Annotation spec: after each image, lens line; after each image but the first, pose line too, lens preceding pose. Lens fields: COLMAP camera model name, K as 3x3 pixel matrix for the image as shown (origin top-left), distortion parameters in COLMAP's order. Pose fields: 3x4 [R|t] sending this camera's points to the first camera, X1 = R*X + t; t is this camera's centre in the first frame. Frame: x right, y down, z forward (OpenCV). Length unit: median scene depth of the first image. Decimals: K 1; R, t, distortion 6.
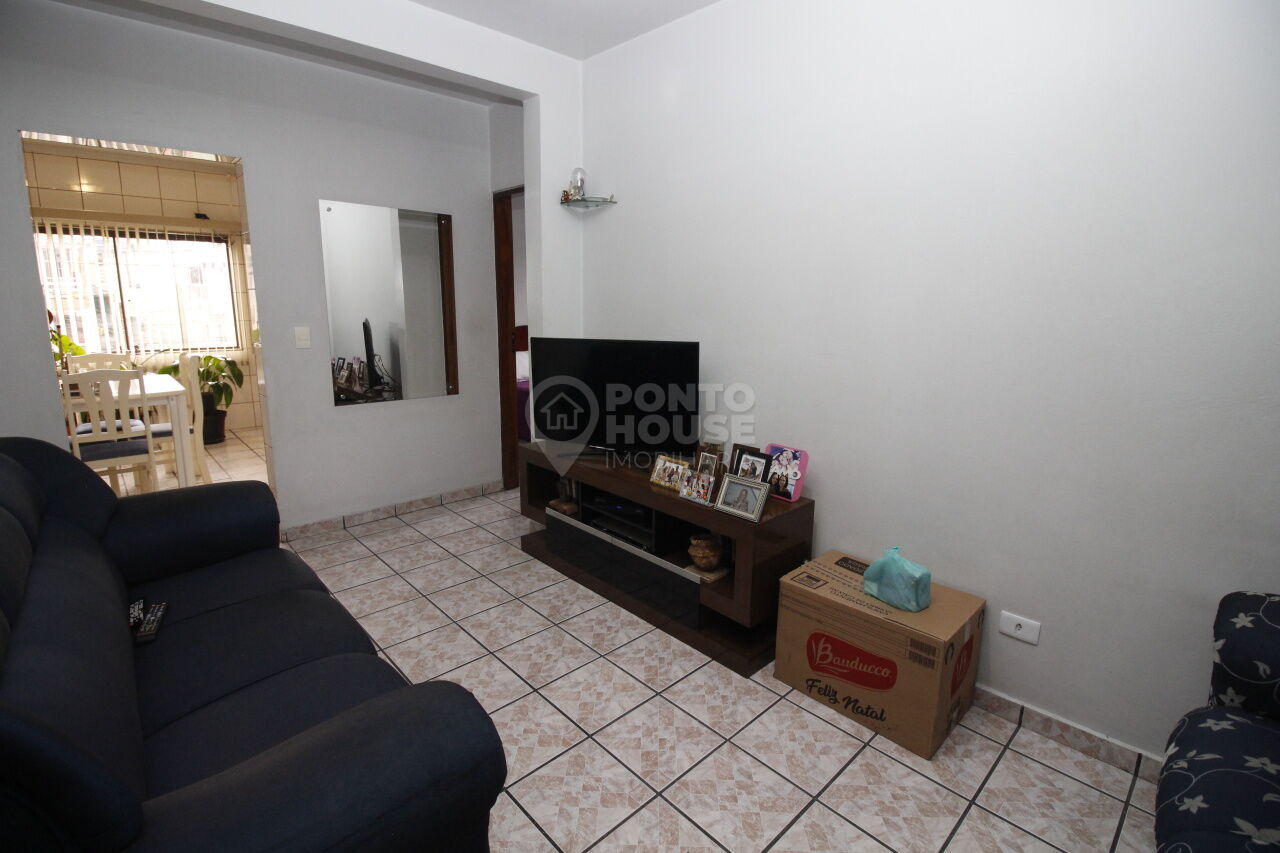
lens RADIAL K [[599.3, 0, 634.3], [0, 599.3, 423.7], [0, 0, 1]] dist [-0.003819, -0.000413]
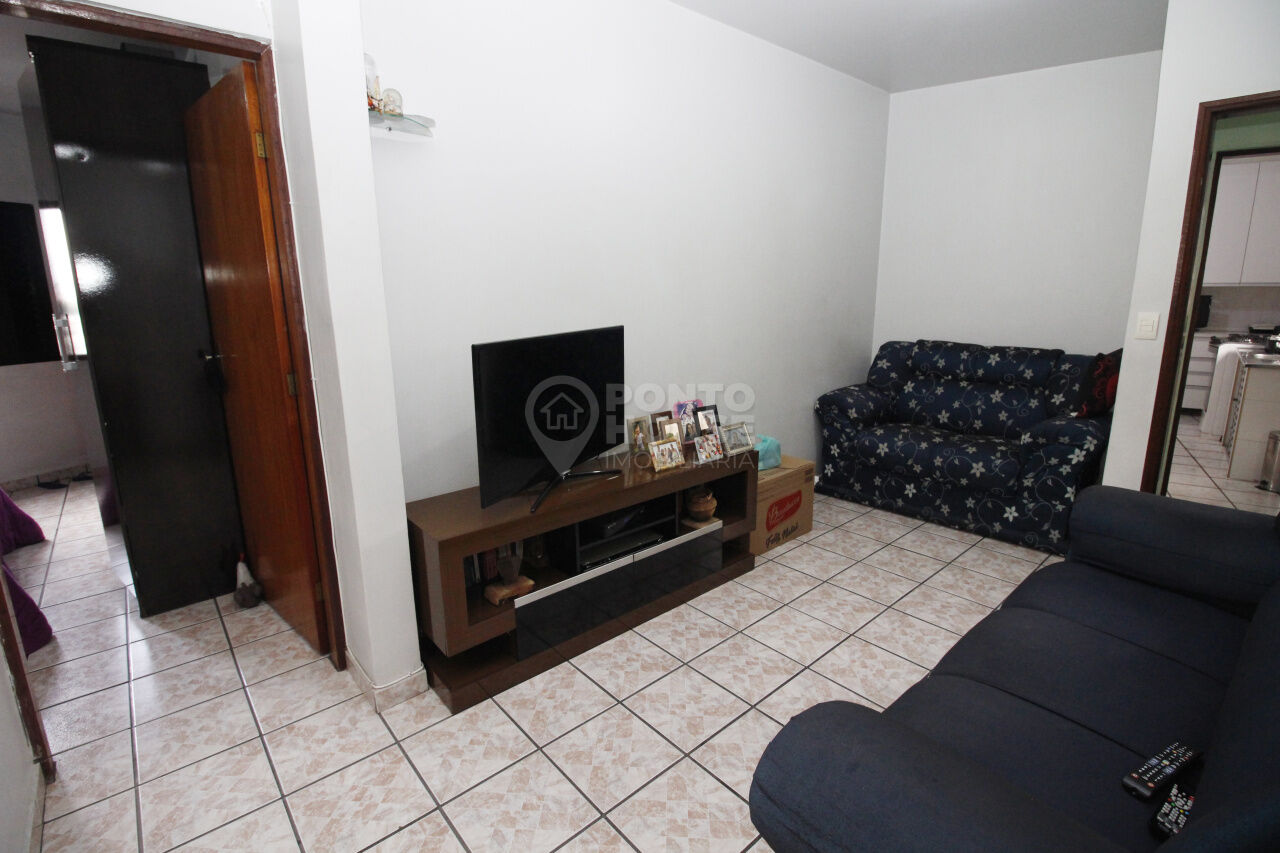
lens RADIAL K [[596.8, 0, 640.0], [0, 596.8, 426.5], [0, 0, 1]] dist [-0.021786, 0.000139]
pose [[0.031013, -0.239590, 0.970379, -0.881941], [0.210317, 0.950674, 0.228003, -0.194853], [-0.977141, 0.197016, 0.079873, 0.935991]]
